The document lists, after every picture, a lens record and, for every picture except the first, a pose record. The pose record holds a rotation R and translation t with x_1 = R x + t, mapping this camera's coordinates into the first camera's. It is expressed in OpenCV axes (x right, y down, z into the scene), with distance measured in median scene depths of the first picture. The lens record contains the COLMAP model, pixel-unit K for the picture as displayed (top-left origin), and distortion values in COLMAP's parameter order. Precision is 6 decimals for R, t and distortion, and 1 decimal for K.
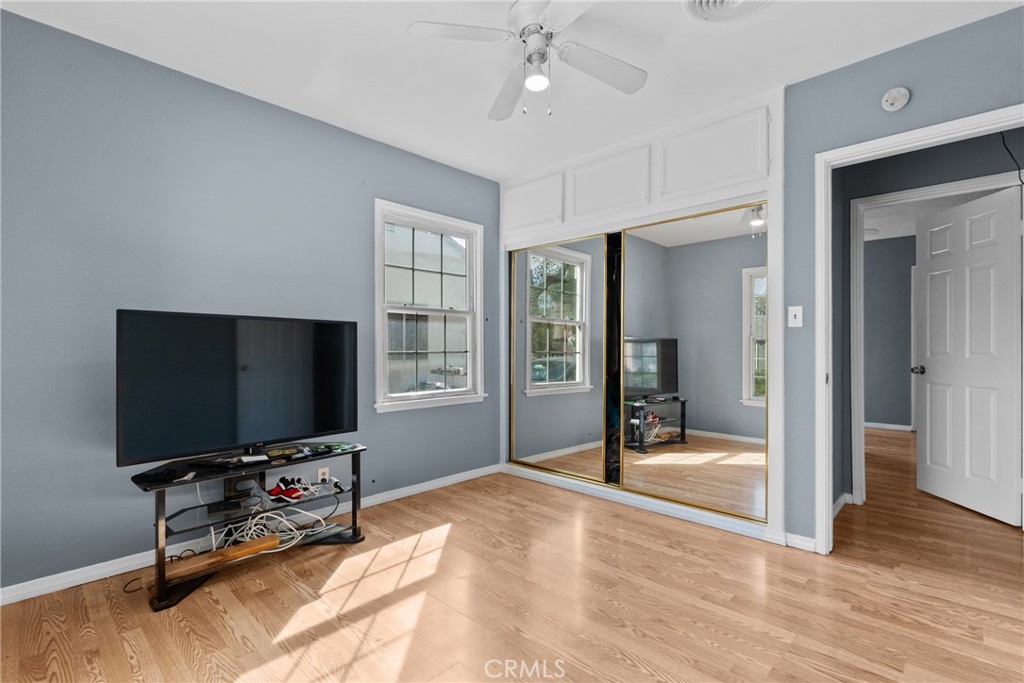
lens RADIAL K [[473.0, 0, 510.1], [0, 473.0, 335.9], [0, 0, 1]] dist [-0.001433, 0.001015]
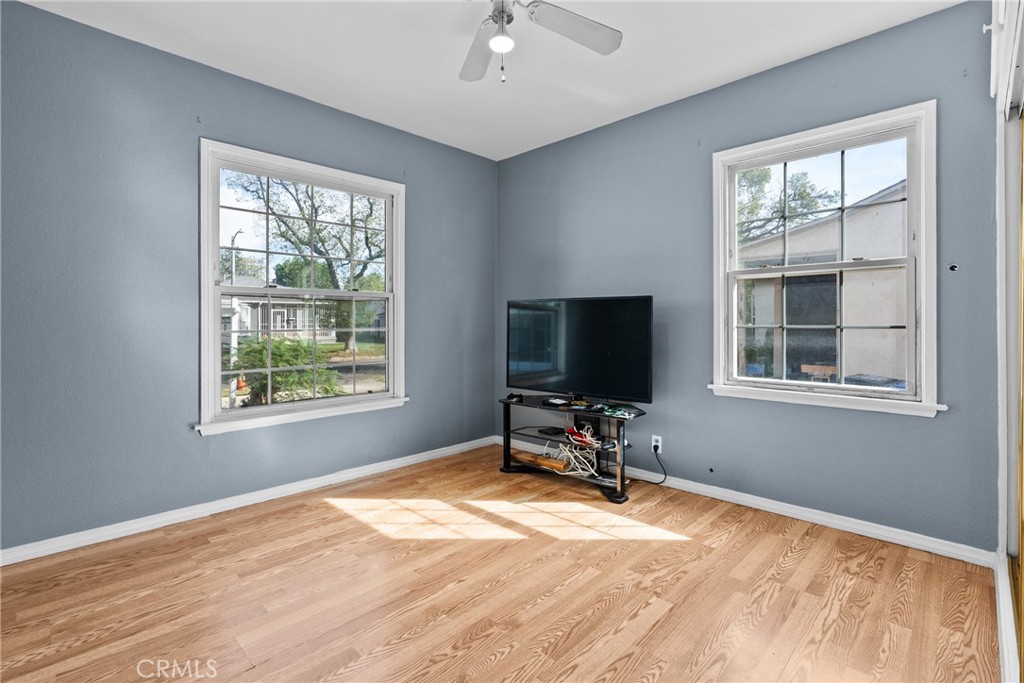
lens RADIAL K [[478.8, 0, 507.2], [0, 478.8, 311.9], [0, 0, 1]] dist [-0.001217, 0.000173]
pose [[-0.015728, -0.018687, -0.999702, 0.760754], [0.031817, 0.999310, -0.019181, 0.014172], [0.999370, -0.032110, -0.015123, 0.764724]]
